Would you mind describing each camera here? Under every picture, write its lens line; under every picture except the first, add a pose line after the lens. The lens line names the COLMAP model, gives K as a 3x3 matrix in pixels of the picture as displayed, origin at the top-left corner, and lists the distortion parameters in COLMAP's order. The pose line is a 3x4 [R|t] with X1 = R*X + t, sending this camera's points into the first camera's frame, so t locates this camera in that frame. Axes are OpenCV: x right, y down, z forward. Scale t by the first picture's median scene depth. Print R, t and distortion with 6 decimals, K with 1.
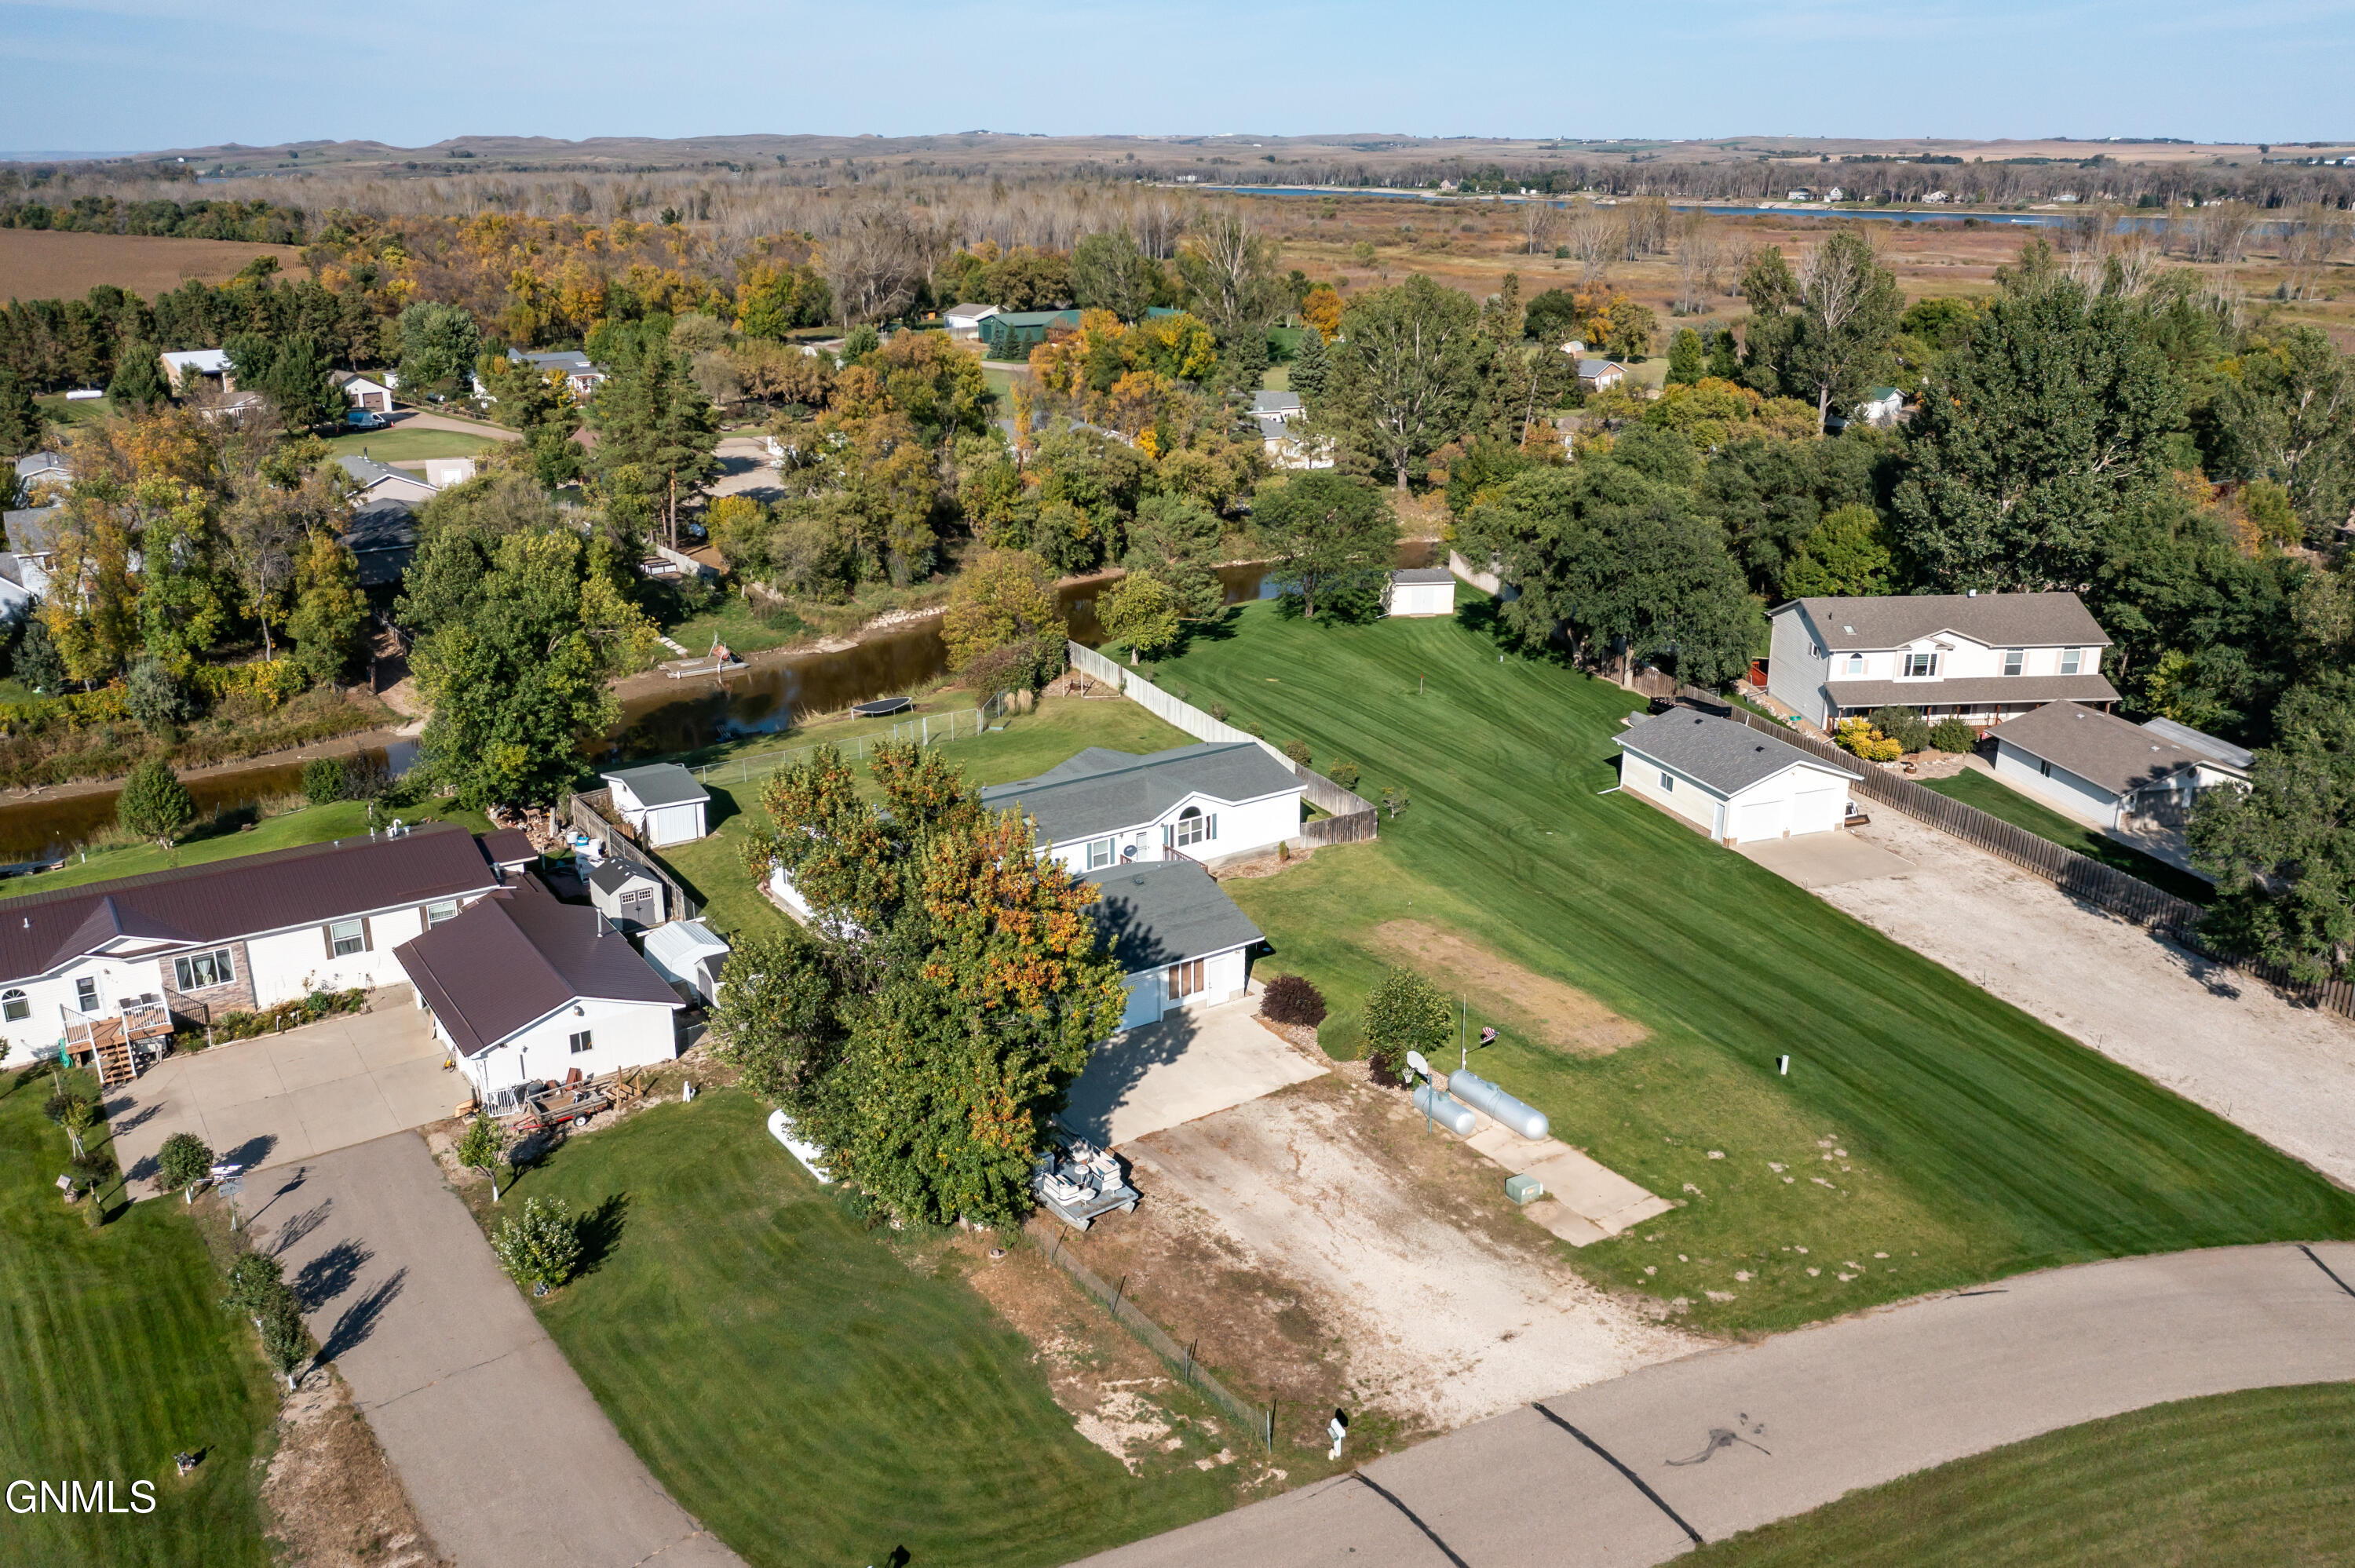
lens RADIAL K [[1849.8, 0, 1177.5], [0, 1849.8, 784.0], [0, 0, 1]] dist [-0.002920, -0.000302]
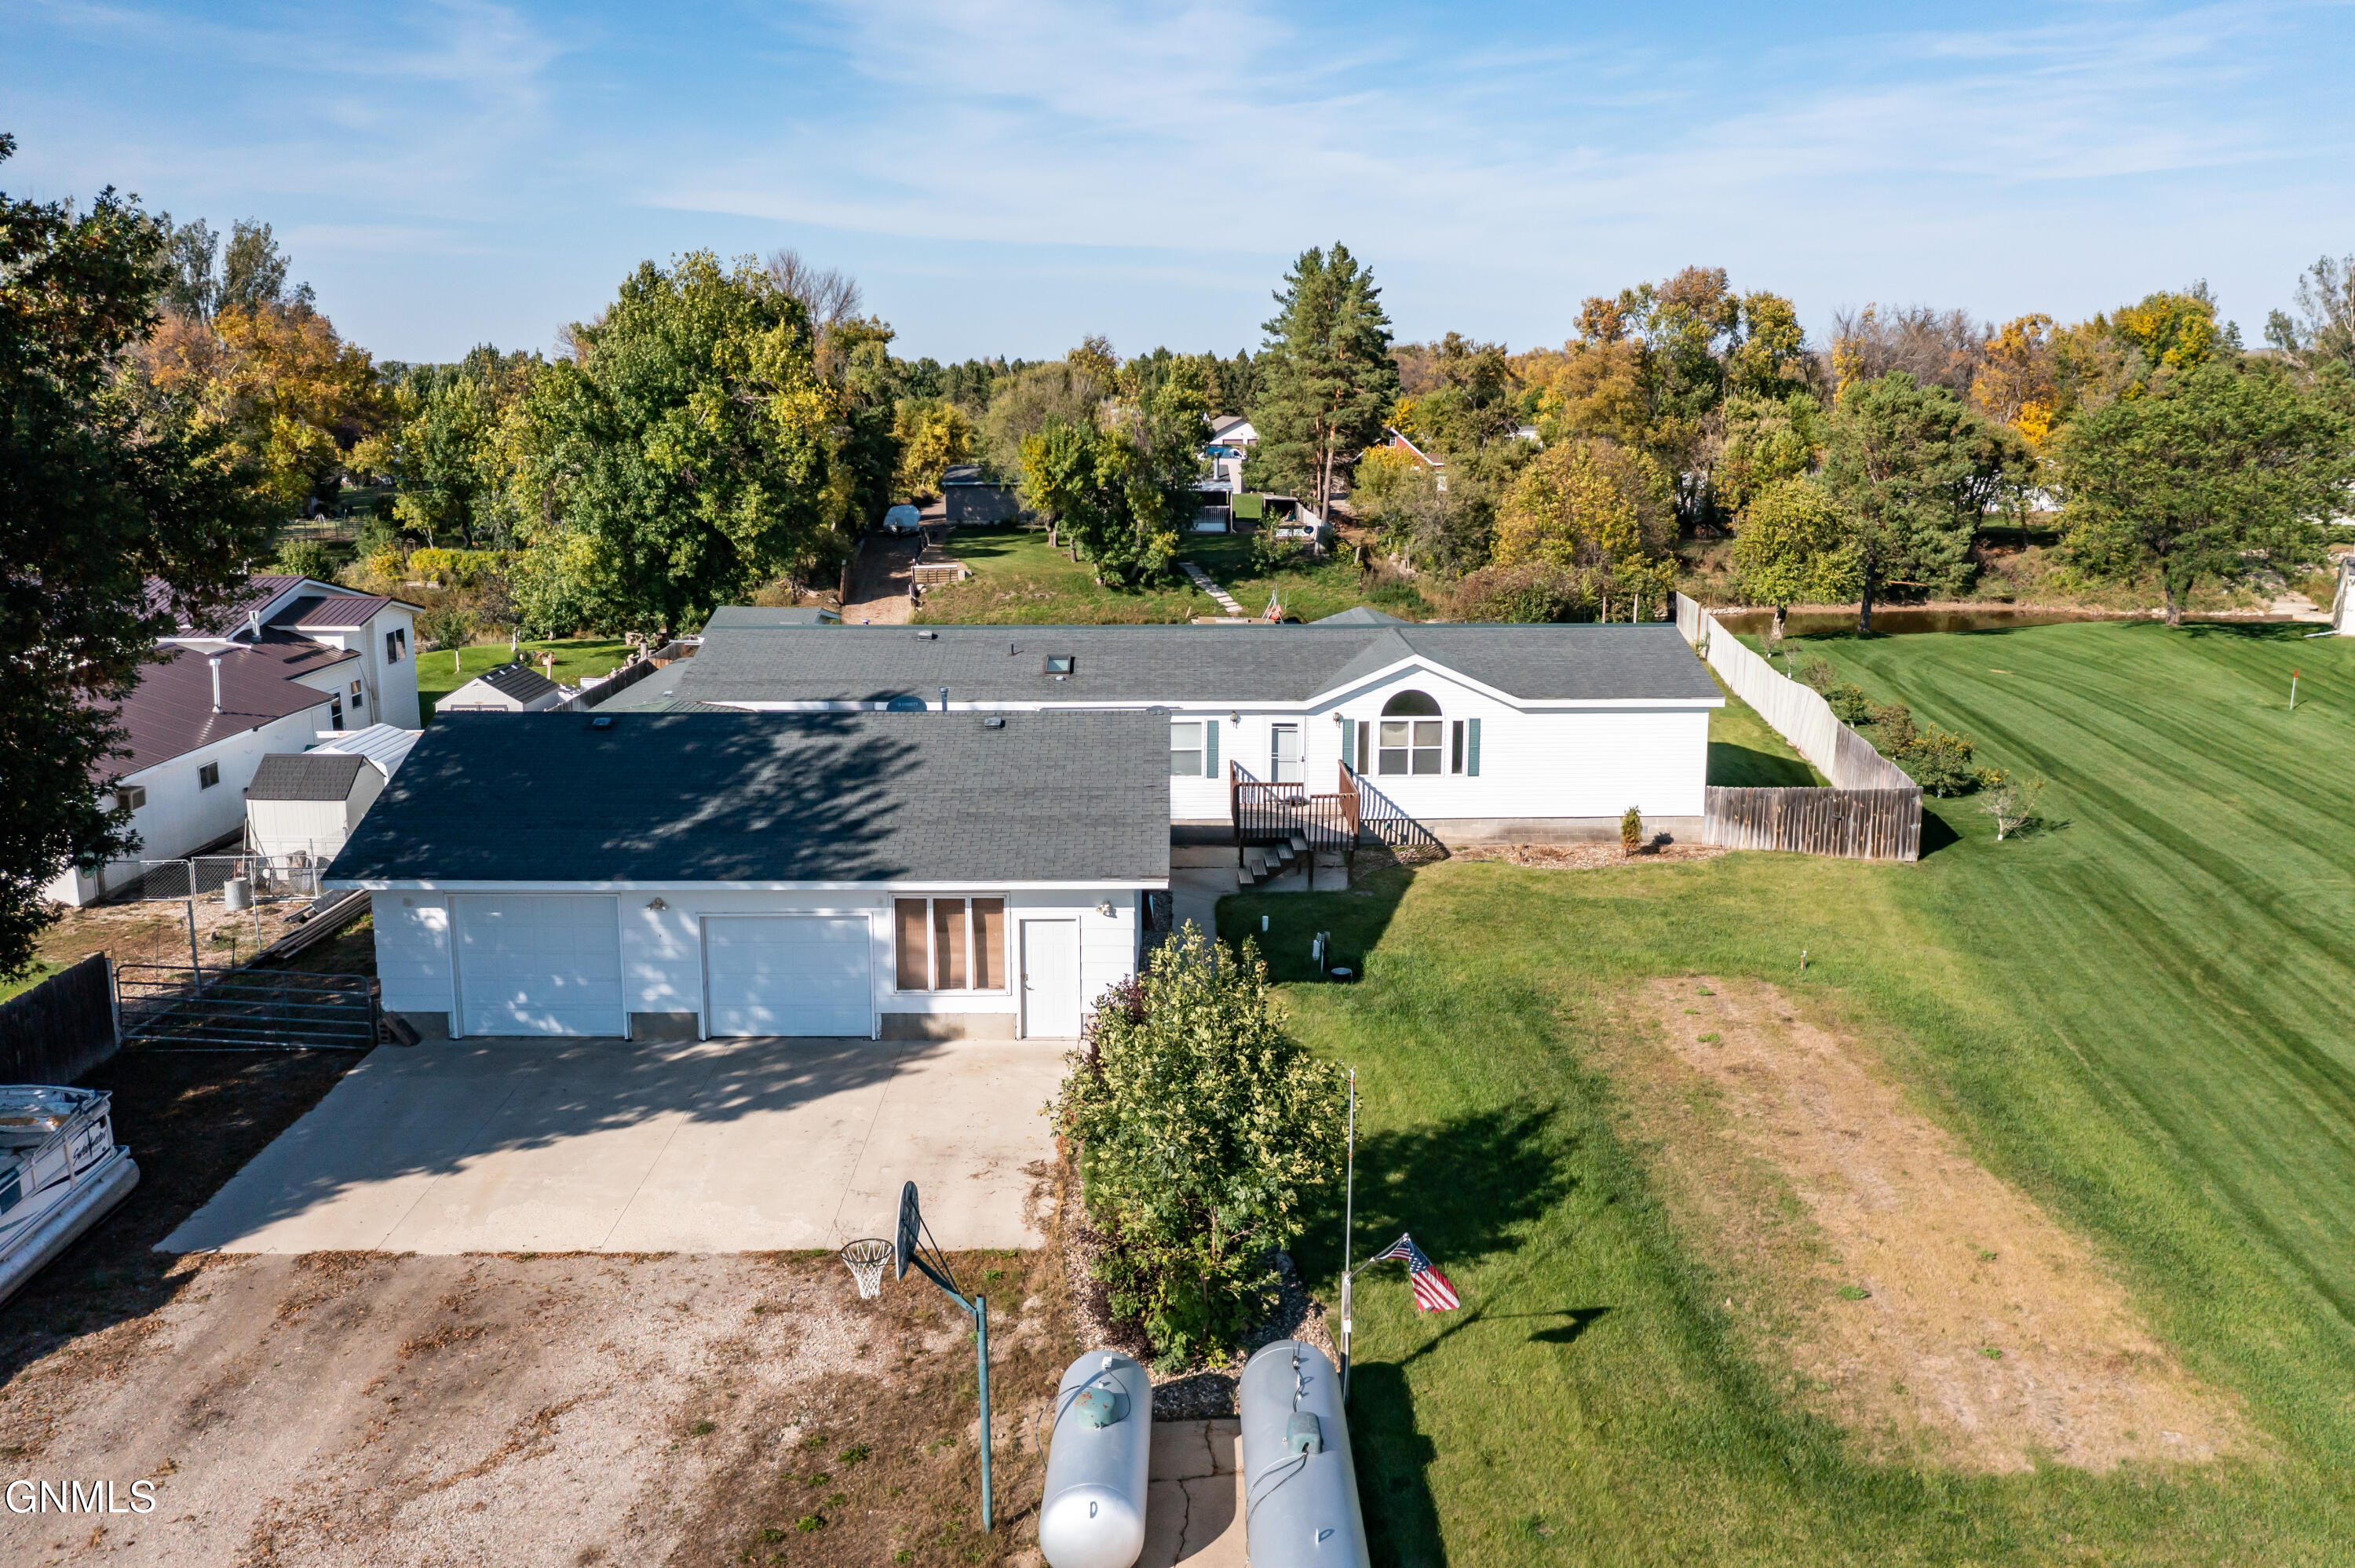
lens RADIAL K [[1849.8, 0, 1177.5], [0, 1849.8, 784.0], [0, 0, 1]] dist [-0.002920, -0.000302]
pose [[0.828428, 0.117724, -0.547584, 0.259760], [-0.176810, 0.982637, -0.056237, 0.086763], [0.531456, 0.143406, 0.834859, 0.706714]]
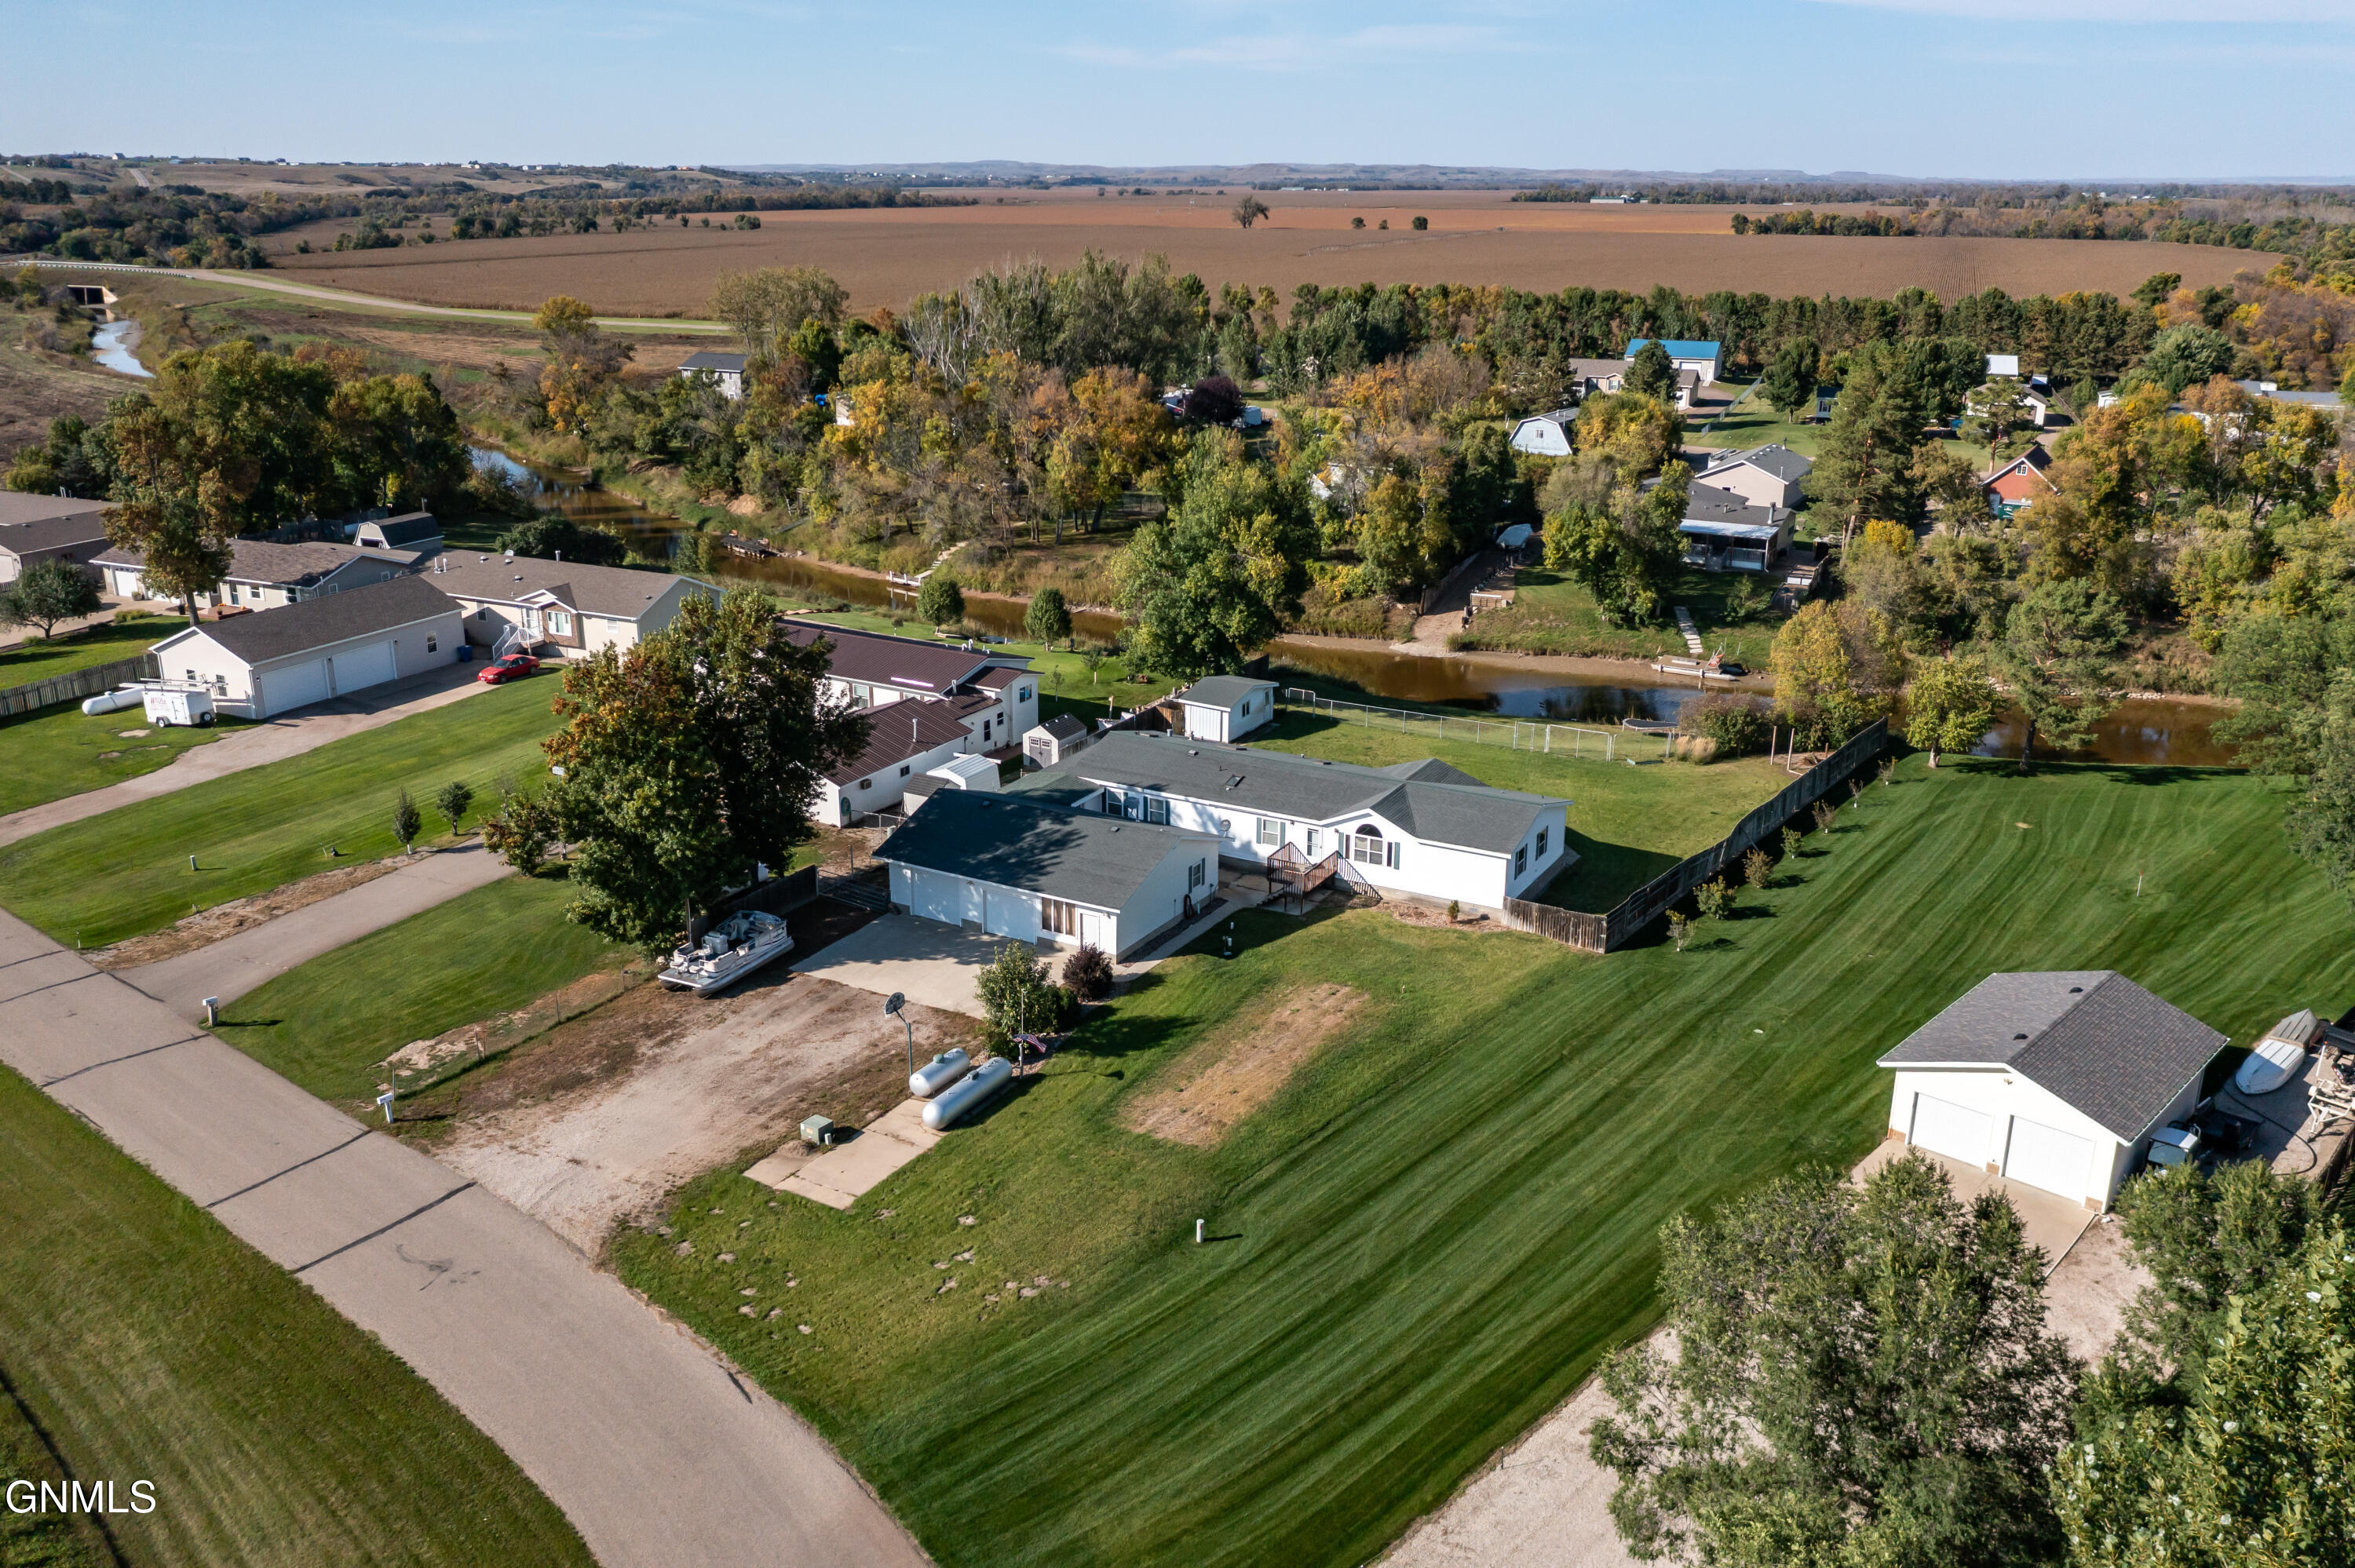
lens RADIAL K [[1849.8, 0, 1177.5], [0, 1849.8, 784.0], [0, 0, 1]] dist [-0.002920, -0.000302]
pose [[0.440180, 0.279238, -0.853386, 0.936646], [-0.289181, 0.943862, 0.159683, -0.159001], [0.850068, 0.176494, 0.496220, 0.527009]]
